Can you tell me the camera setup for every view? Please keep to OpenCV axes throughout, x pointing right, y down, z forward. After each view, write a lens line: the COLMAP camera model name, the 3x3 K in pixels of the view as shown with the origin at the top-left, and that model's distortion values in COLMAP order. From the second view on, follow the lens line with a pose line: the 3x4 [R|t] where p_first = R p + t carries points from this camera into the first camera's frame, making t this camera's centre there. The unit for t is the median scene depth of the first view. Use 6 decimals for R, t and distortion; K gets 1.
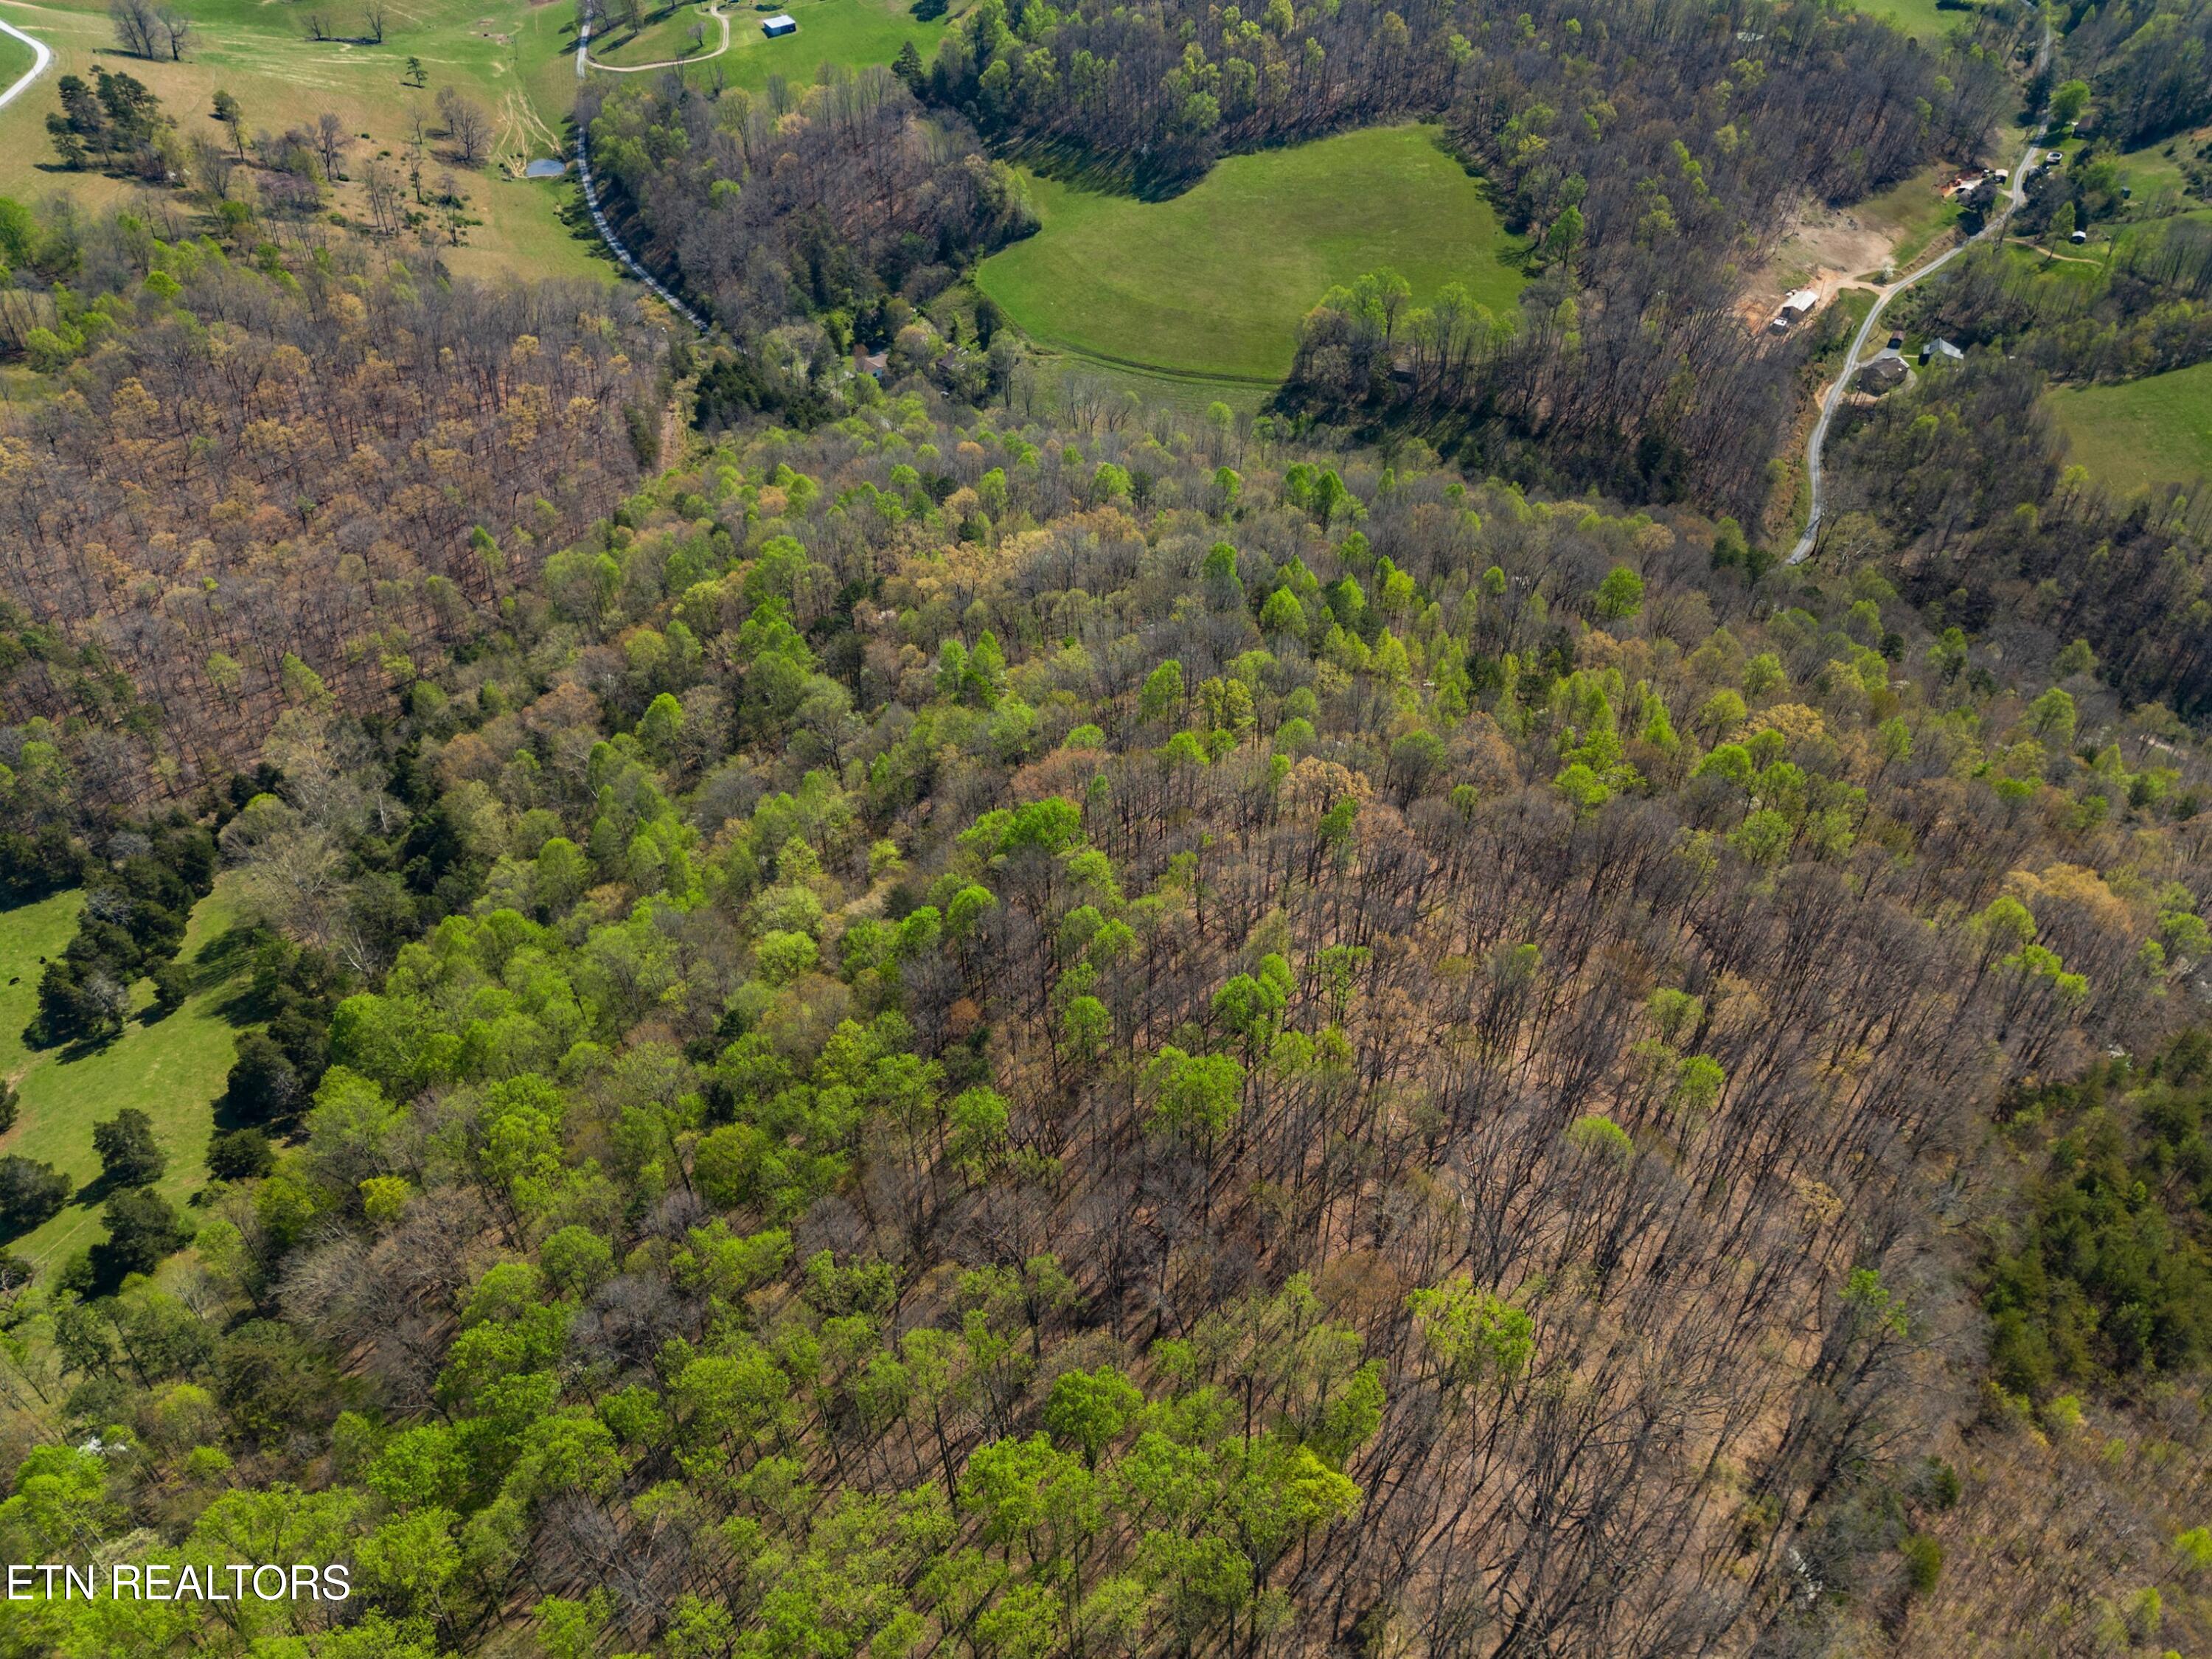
lens RADIAL K [[1669.5, 0, 1106.0], [0, 1669.5, 829.5], [0, 0, 1]] dist [0.056487, -0.049234]
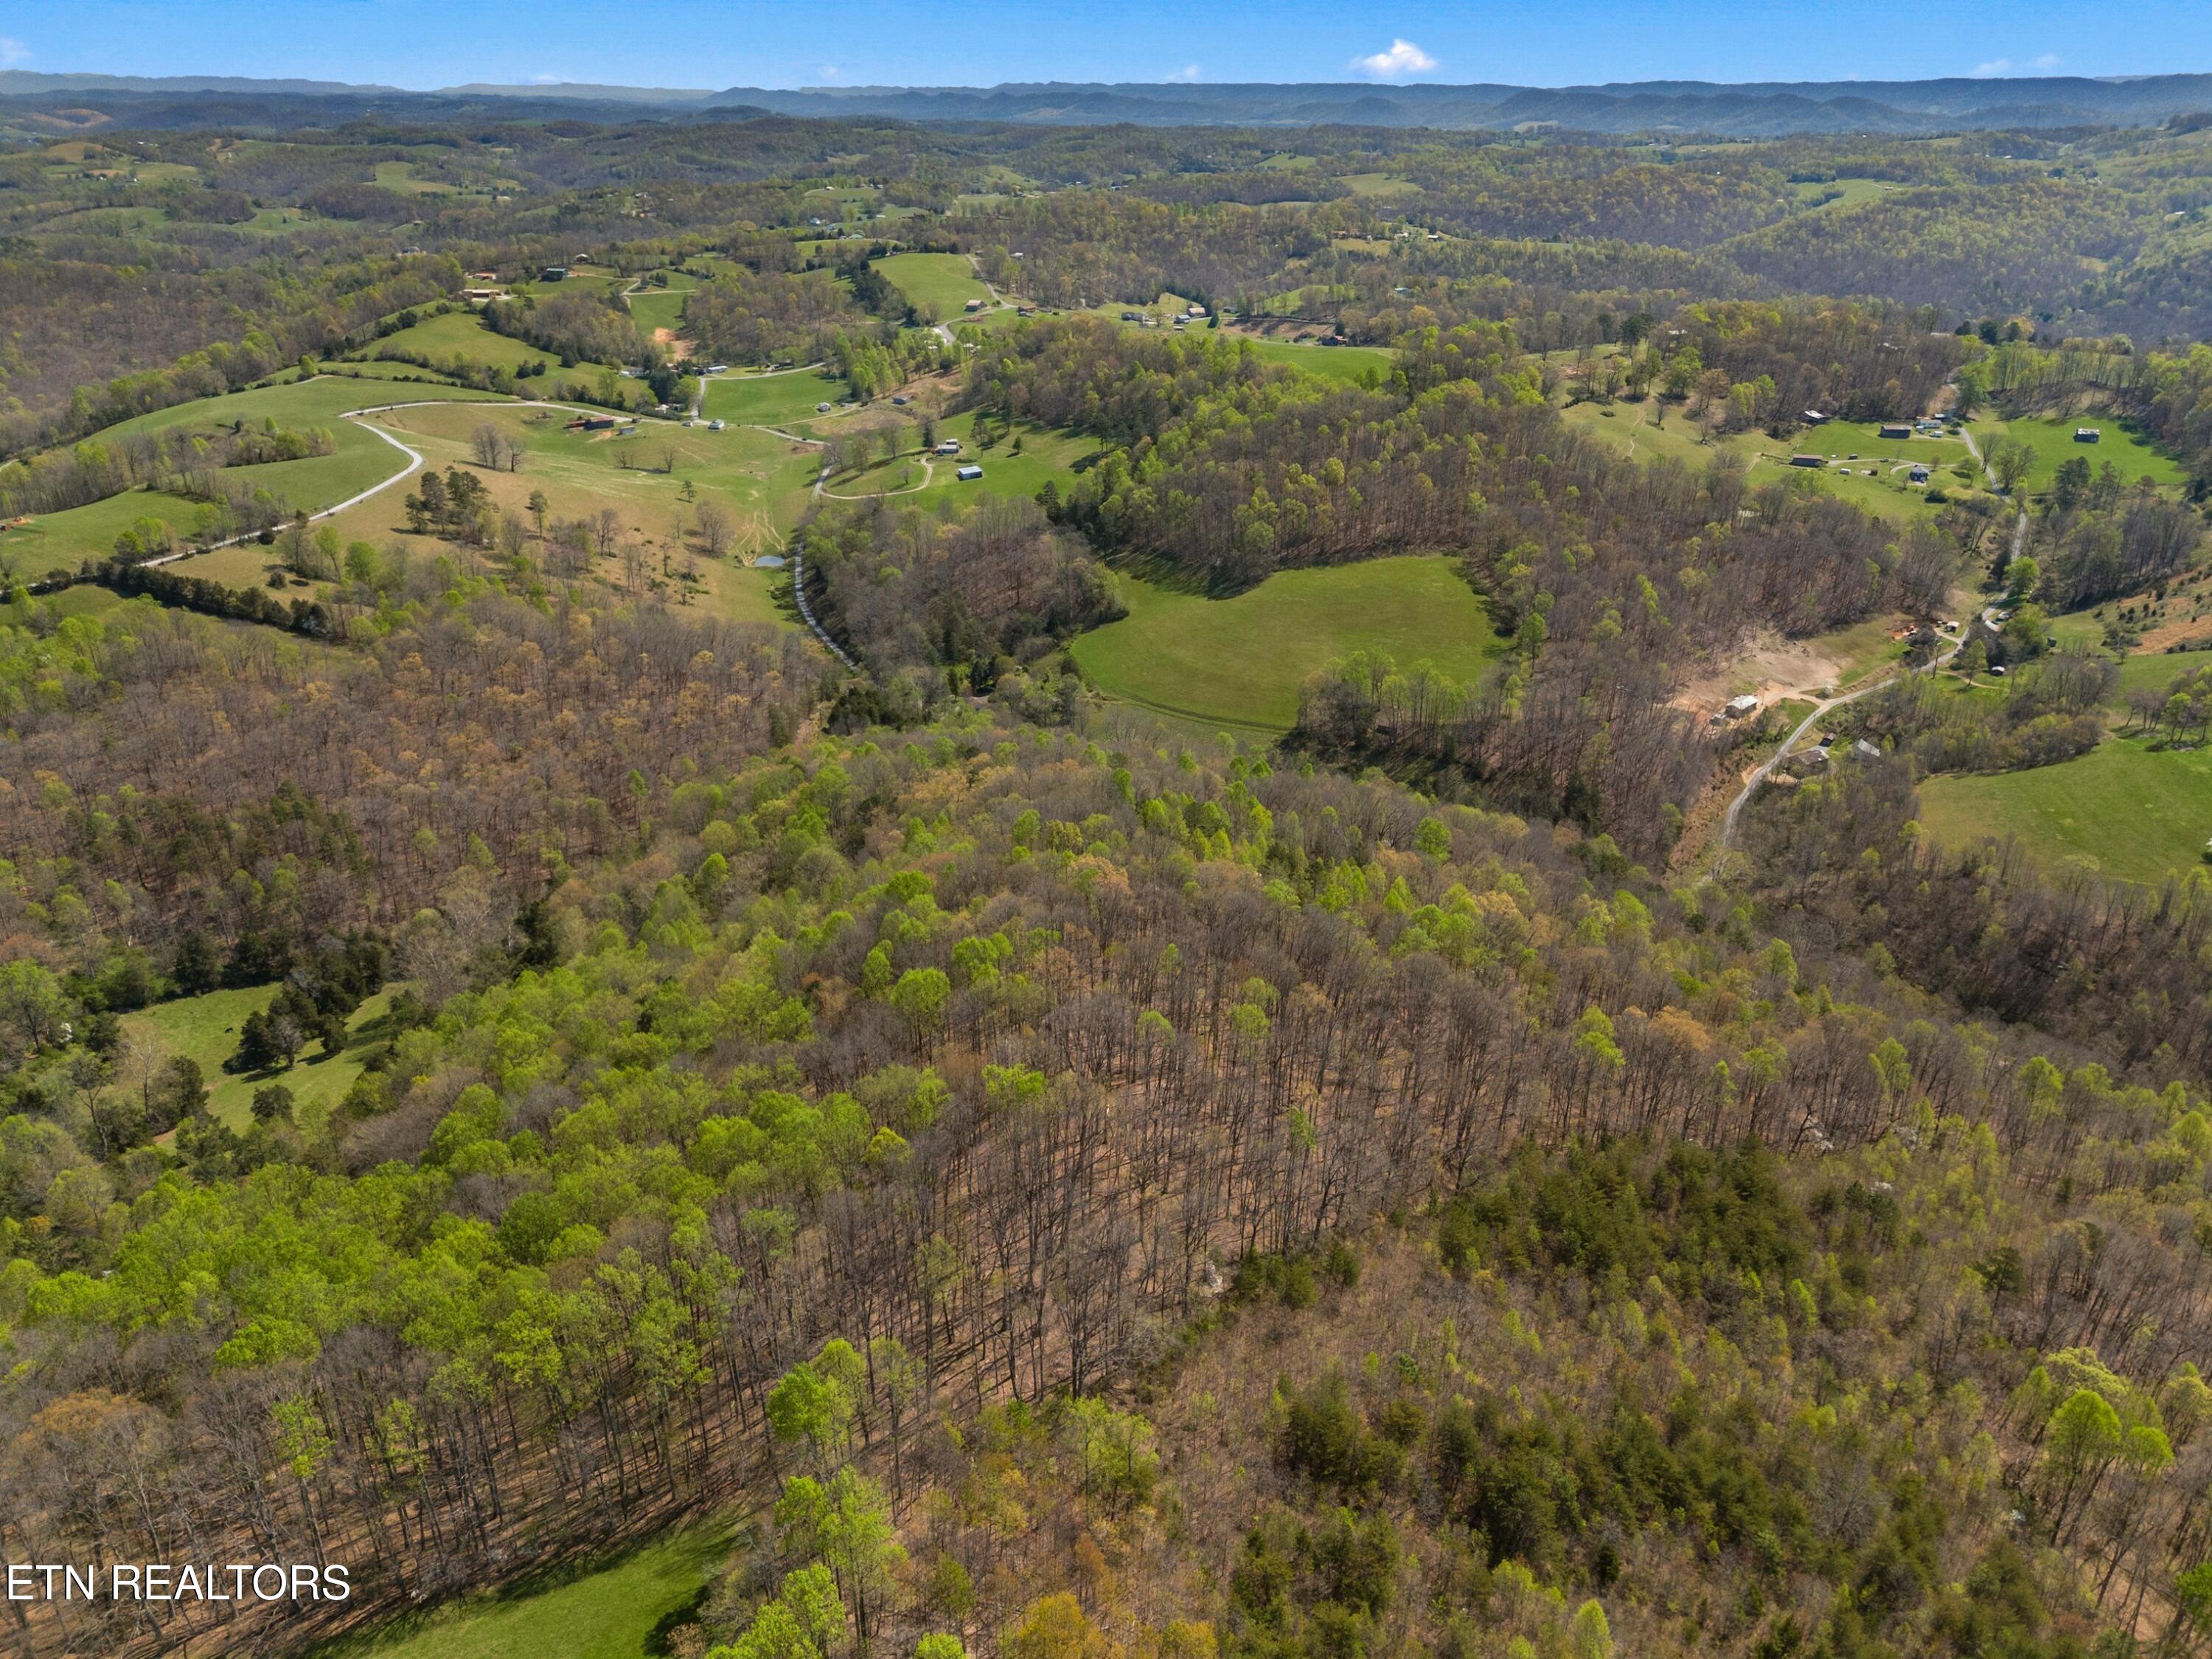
lens RADIAL K [[1596.1, 0, 1106.0], [0, 1596.1, 829.5], [0, 0, 1]] dist [0.067030, -0.070965]
pose [[0.989754, 0.073487, -0.122421, 0.103257], [-0.101738, 0.964540, -0.243541, 0.091363], [0.100183, 0.253501, 0.962133, -0.113846]]
